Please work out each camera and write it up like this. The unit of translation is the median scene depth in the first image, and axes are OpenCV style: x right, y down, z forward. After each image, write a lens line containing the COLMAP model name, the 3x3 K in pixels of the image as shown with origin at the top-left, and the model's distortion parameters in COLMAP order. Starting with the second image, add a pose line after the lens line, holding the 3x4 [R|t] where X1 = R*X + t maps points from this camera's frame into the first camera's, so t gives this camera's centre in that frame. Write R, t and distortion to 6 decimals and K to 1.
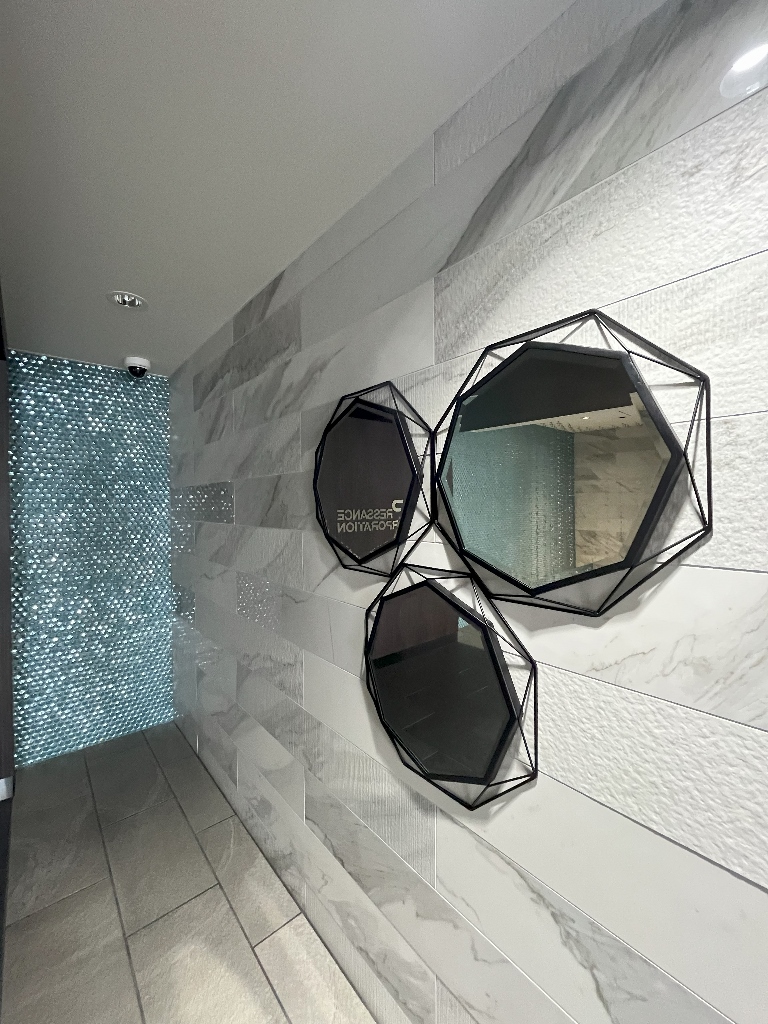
lens RADIAL K [[409.8, 0, 382.6], [0, 409.8, 508.6], [0, 0, 1]] dist [-0.003789, 0.000463]
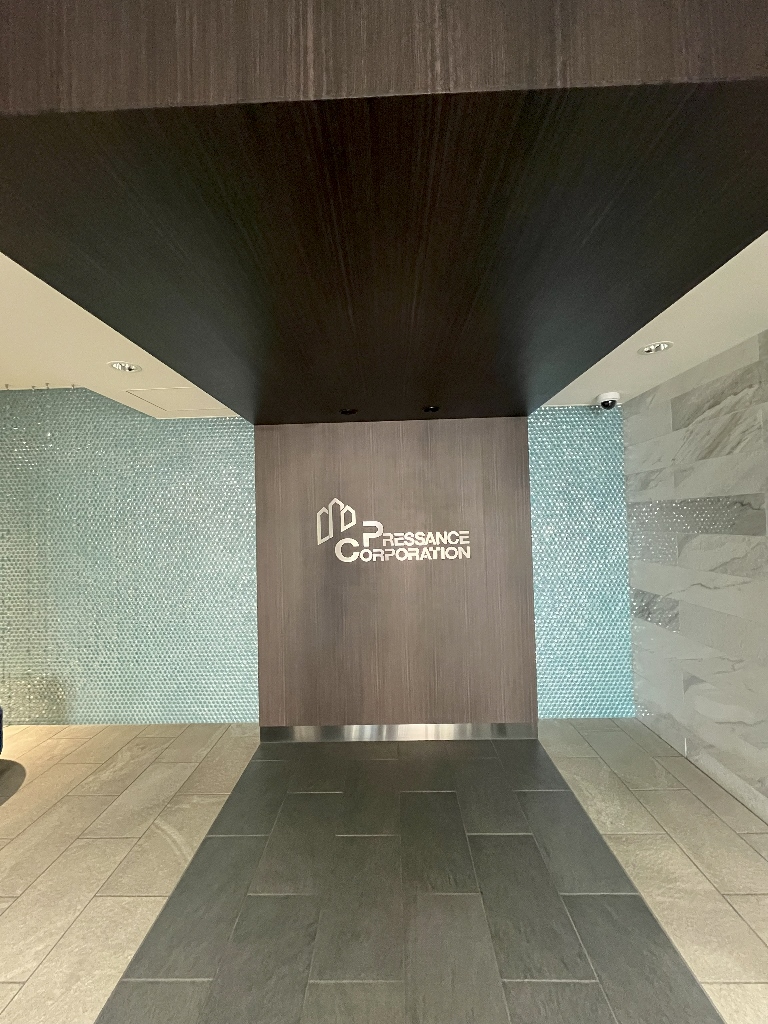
lens RADIAL K [[409.8, 0, 383.4], [0, 409.8, 511.3], [0, 0, 1]] dist [-0.003789, 0.000463]
pose [[0.735325, -0.034066, -0.676858, -0.293423], [0.021286, 0.999404, -0.027175, -0.012362], [0.677380, 0.005575, 0.735612, -0.289418]]
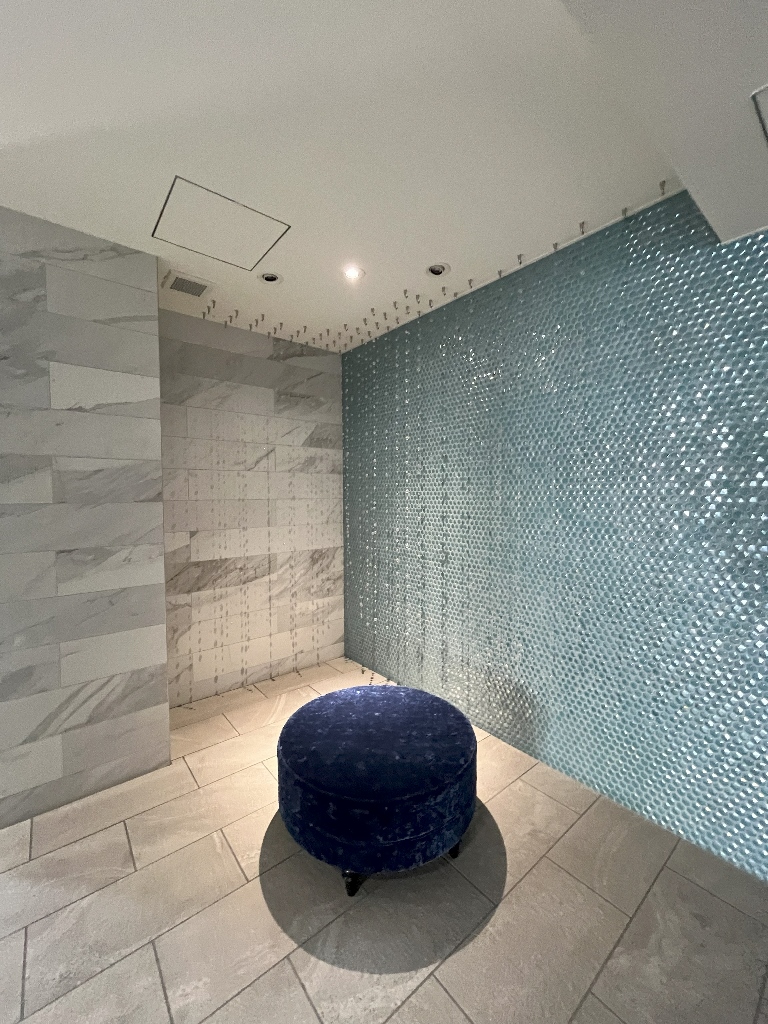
lens RADIAL K [[409.8, 0, 383.1], [0, 409.8, 516.2], [0, 0, 1]] dist [-0.003789, 0.000463]
pose [[-0.038865, 0.054101, -0.997779, -1.041184], [-0.001078, 0.998530, 0.054183, 0.025519], [0.999244, 0.003182, -0.038749, -0.313344]]
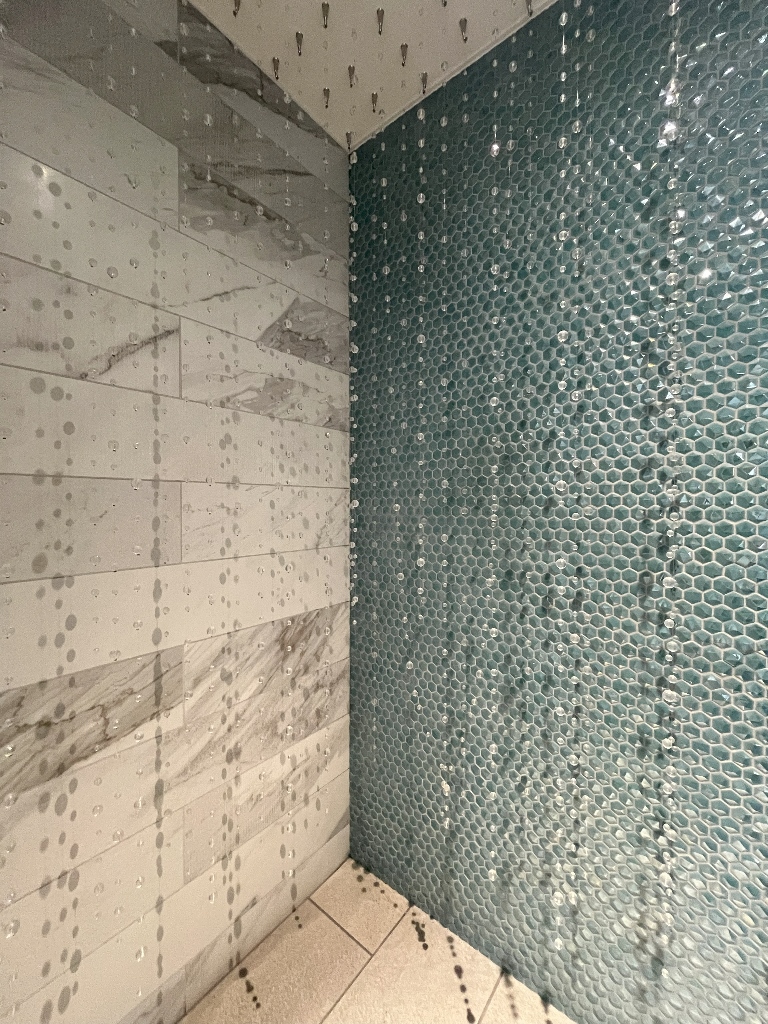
lens RADIAL K [[409.8, 0, 382.8], [0, 409.8, 512.9], [0, 0, 1]] dist [-0.003789, 0.000463]
pose [[0.169735, 0.020435, -0.985278, -1.874729], [-0.005687, 0.999789, 0.019757, 0.065641], [0.985473, 0.002250, 0.169815, -0.570348]]
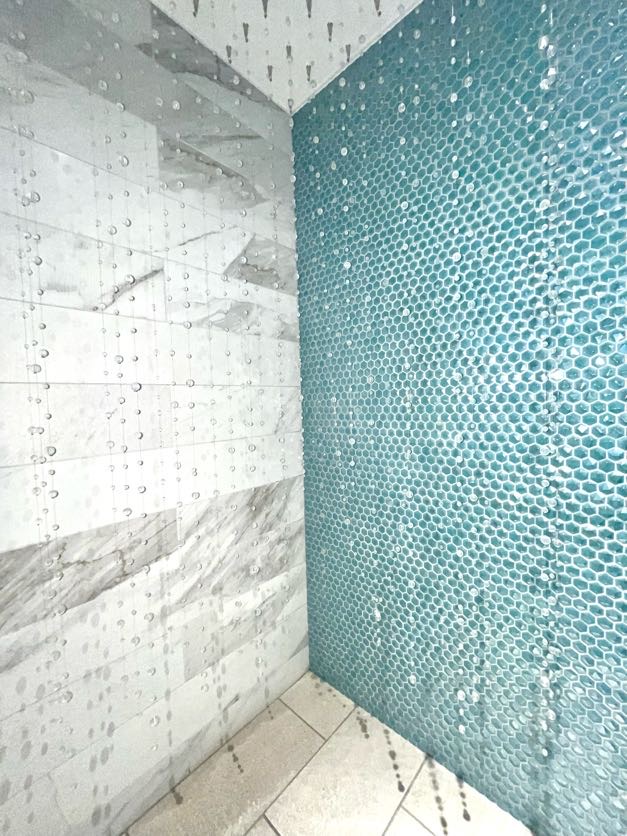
lens RADIAL K [[334.6, 0, 313.1], [0, 334.6, 418.3], [0, 0, 1]] dist [-0.003789, 0.000463]
pose [[0.096918, 0.047752, -0.994146, -1.850387], [0.026458, 0.998372, 0.050534, 0.070377], [0.994941, -0.031201, 0.095496, -0.553296]]
